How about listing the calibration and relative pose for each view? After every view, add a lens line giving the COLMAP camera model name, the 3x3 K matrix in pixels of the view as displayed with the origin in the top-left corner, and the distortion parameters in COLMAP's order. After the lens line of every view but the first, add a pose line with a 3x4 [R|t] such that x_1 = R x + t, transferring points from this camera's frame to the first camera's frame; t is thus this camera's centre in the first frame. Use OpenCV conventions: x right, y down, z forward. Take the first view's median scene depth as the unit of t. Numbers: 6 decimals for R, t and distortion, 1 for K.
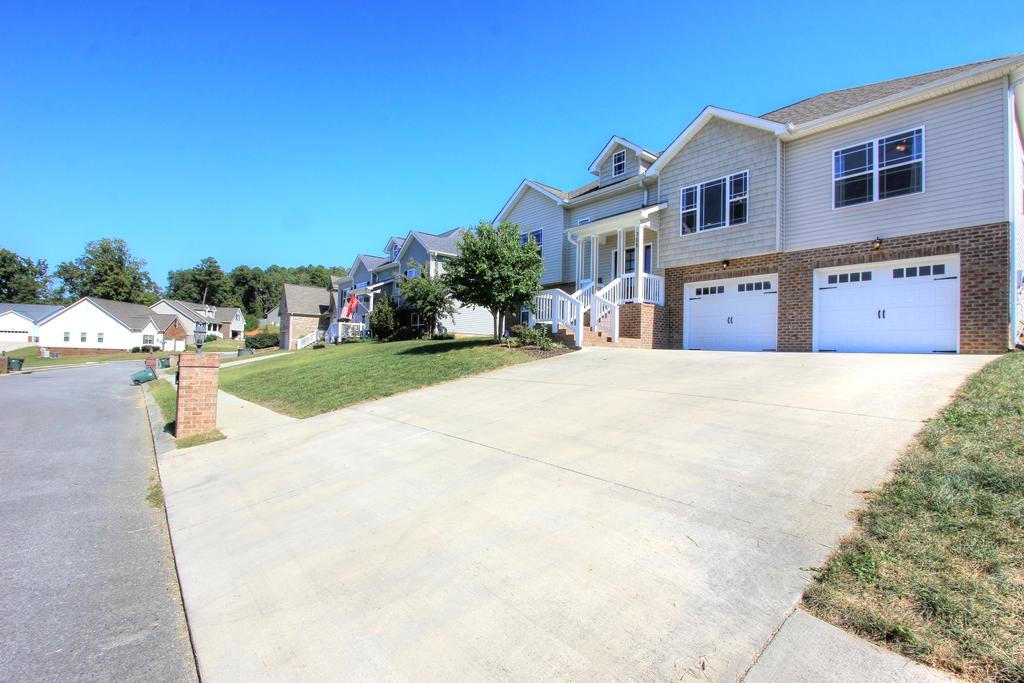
lens RADIAL K [[471.1, 0, 512.0], [0, 471.1, 343.3], [0, 0, 1]] dist [-0.017452, 0.002825]
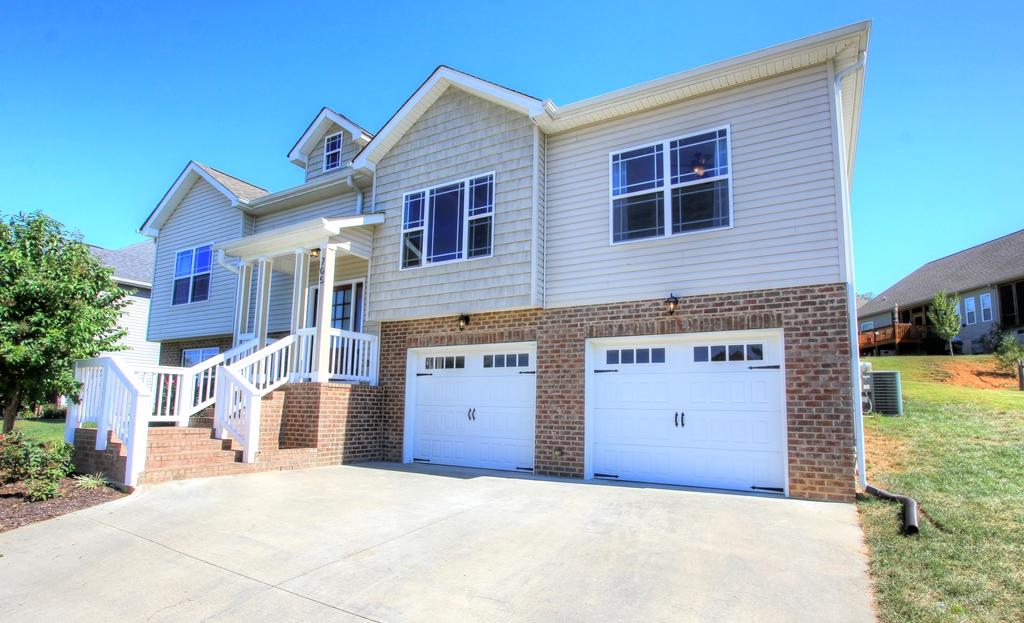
lens RADIAL K [[523.2, 0, 527.1], [0, 523.2, 345.2], [0, 0, 1]] dist [-0.019489, 0.000741]
pose [[0.930957, 0.033562, 0.363583, 0.299275], [-0.002013, 0.996223, -0.086808, -0.083499], [-0.365123, 0.080082, 0.927508, 0.364396]]
